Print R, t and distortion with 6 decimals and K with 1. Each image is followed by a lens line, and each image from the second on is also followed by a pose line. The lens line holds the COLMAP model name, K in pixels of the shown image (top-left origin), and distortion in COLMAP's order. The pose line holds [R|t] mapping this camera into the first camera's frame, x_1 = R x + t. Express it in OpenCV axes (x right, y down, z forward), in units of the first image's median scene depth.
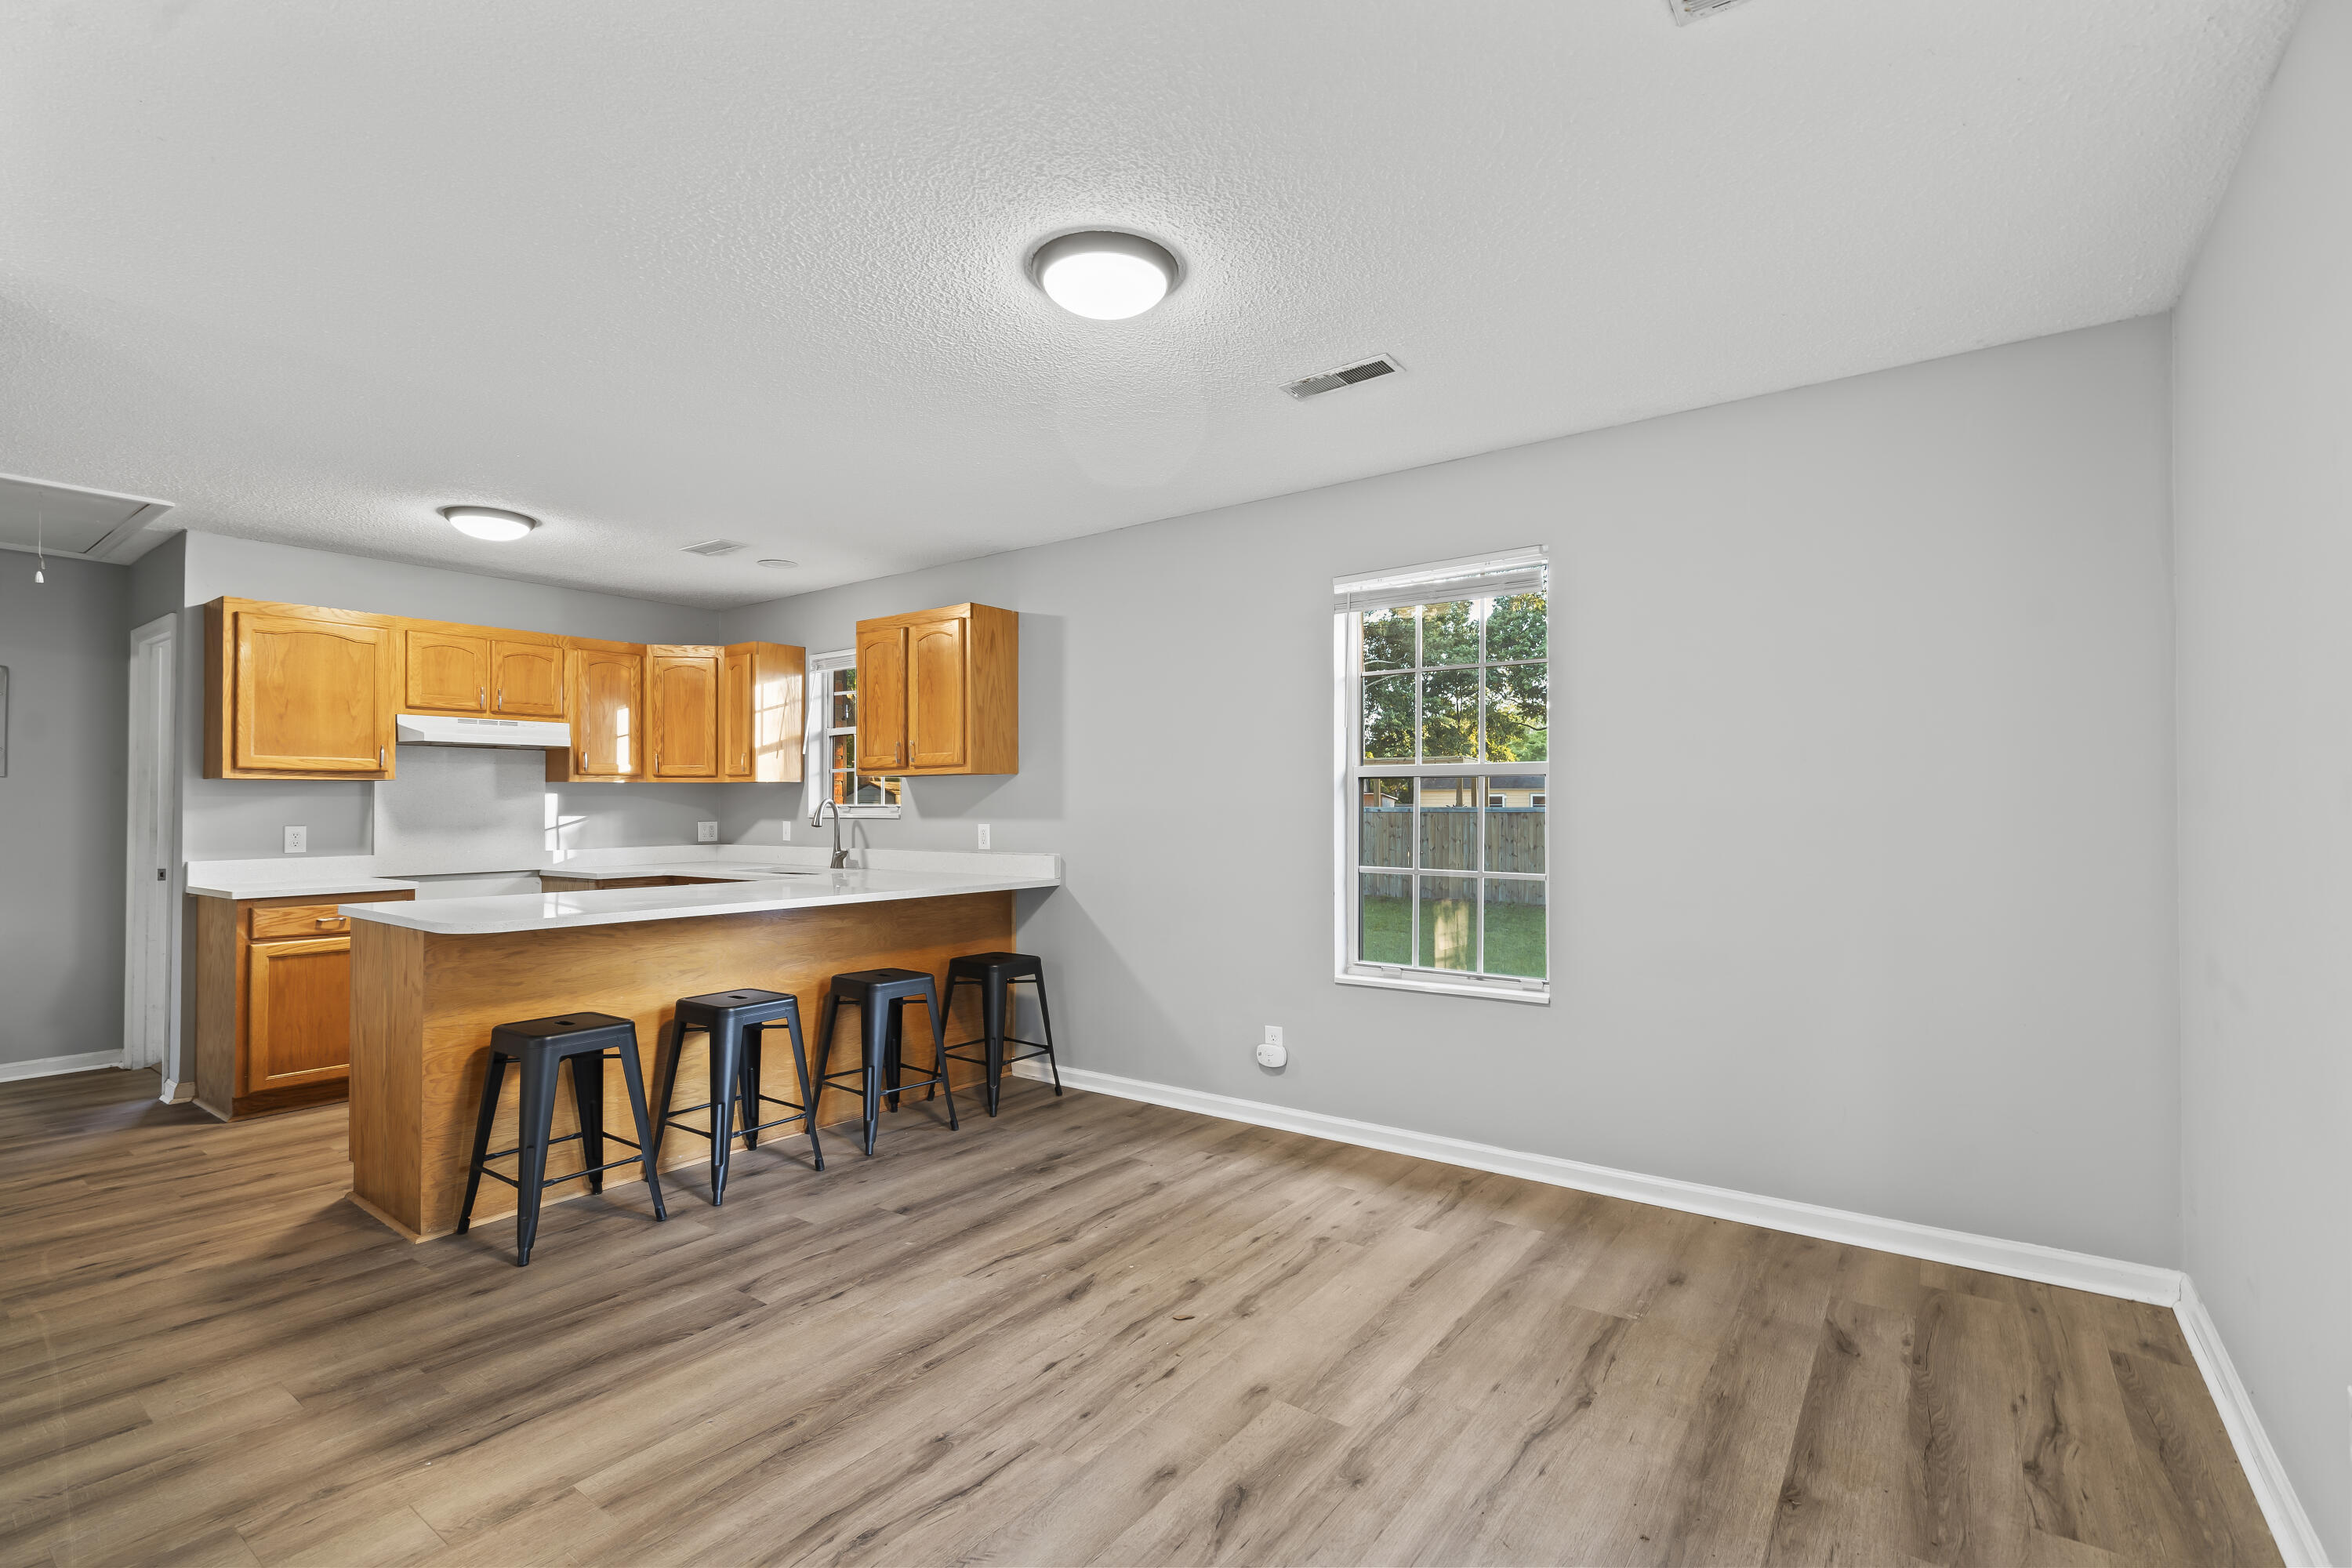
lens RADIAL K [[1063.8, 0, 1175.4], [0, 1063.8, 820.6], [0, 0, 1]] dist [-0.003319, 0.000249]
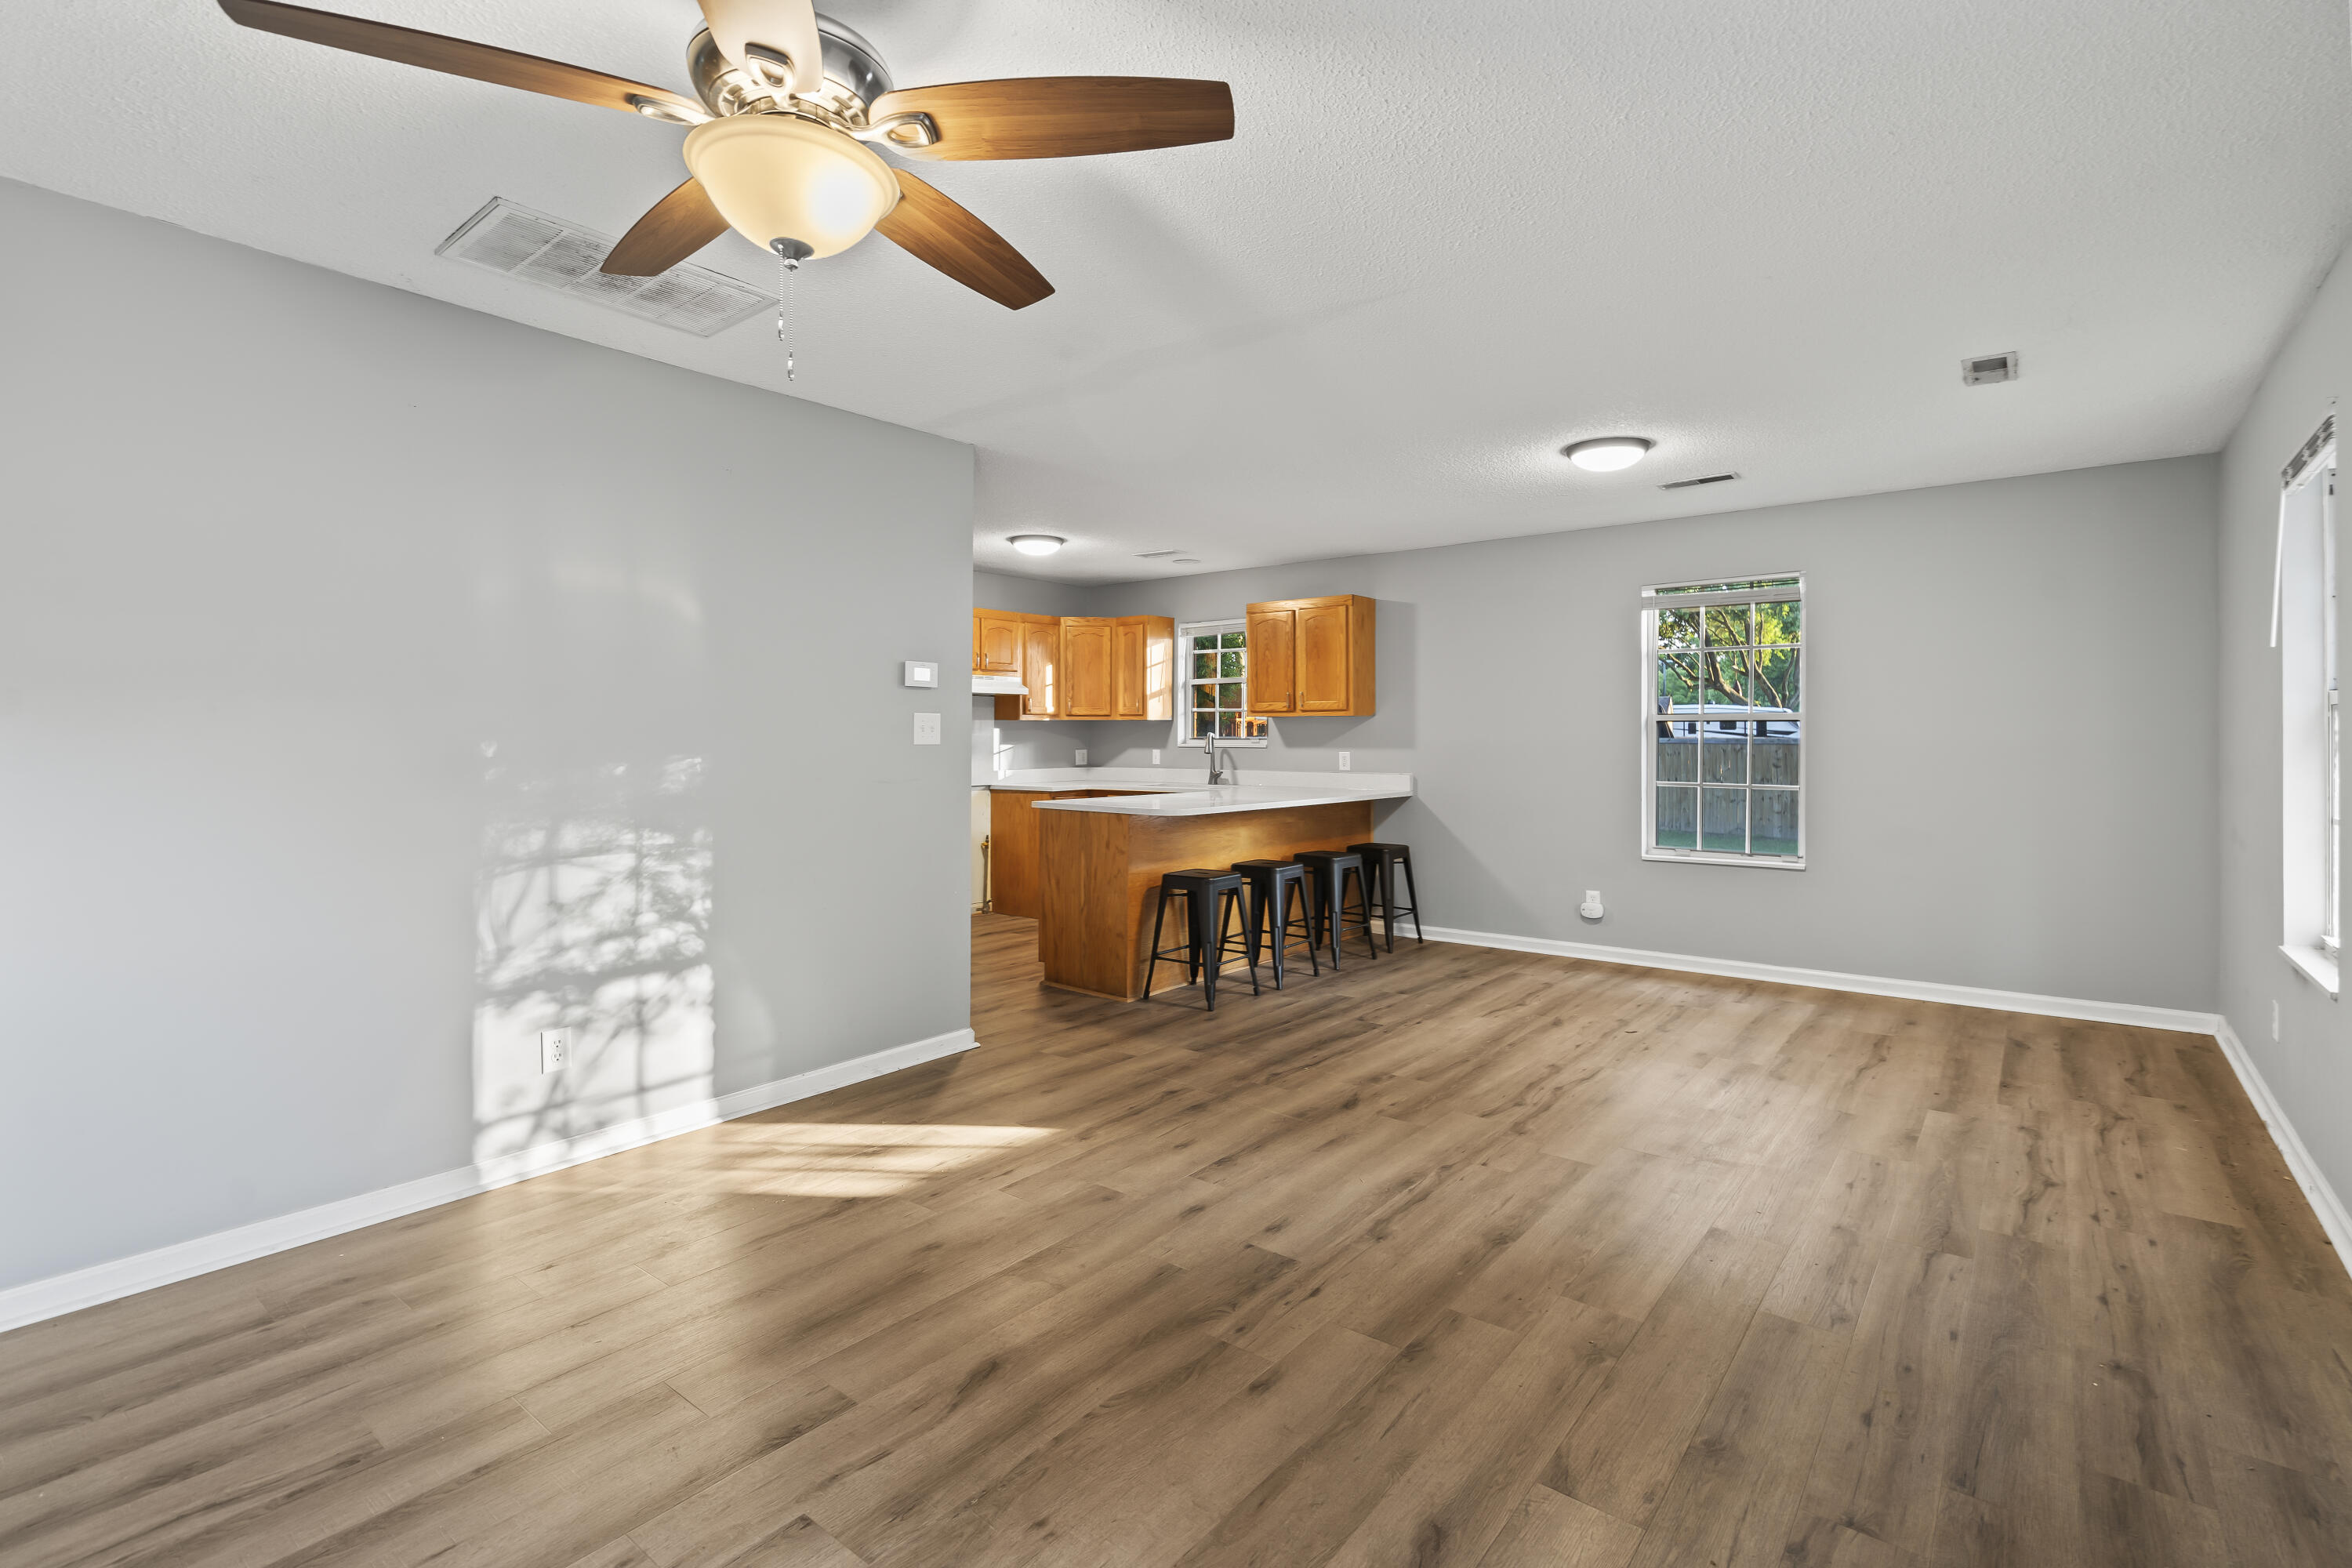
lens RADIAL K [[1092.6, 0, 1186.0], [0, 1092.6, 751.8], [0, 0, 1]] dist [0.002283, 0.000097]
pose [[0.999436, 0.003595, -0.033387, -0.353544], [-0.003555, 0.999993, 0.001281, 0.002045], [0.033391, -0.001161, 0.999442, -0.439554]]
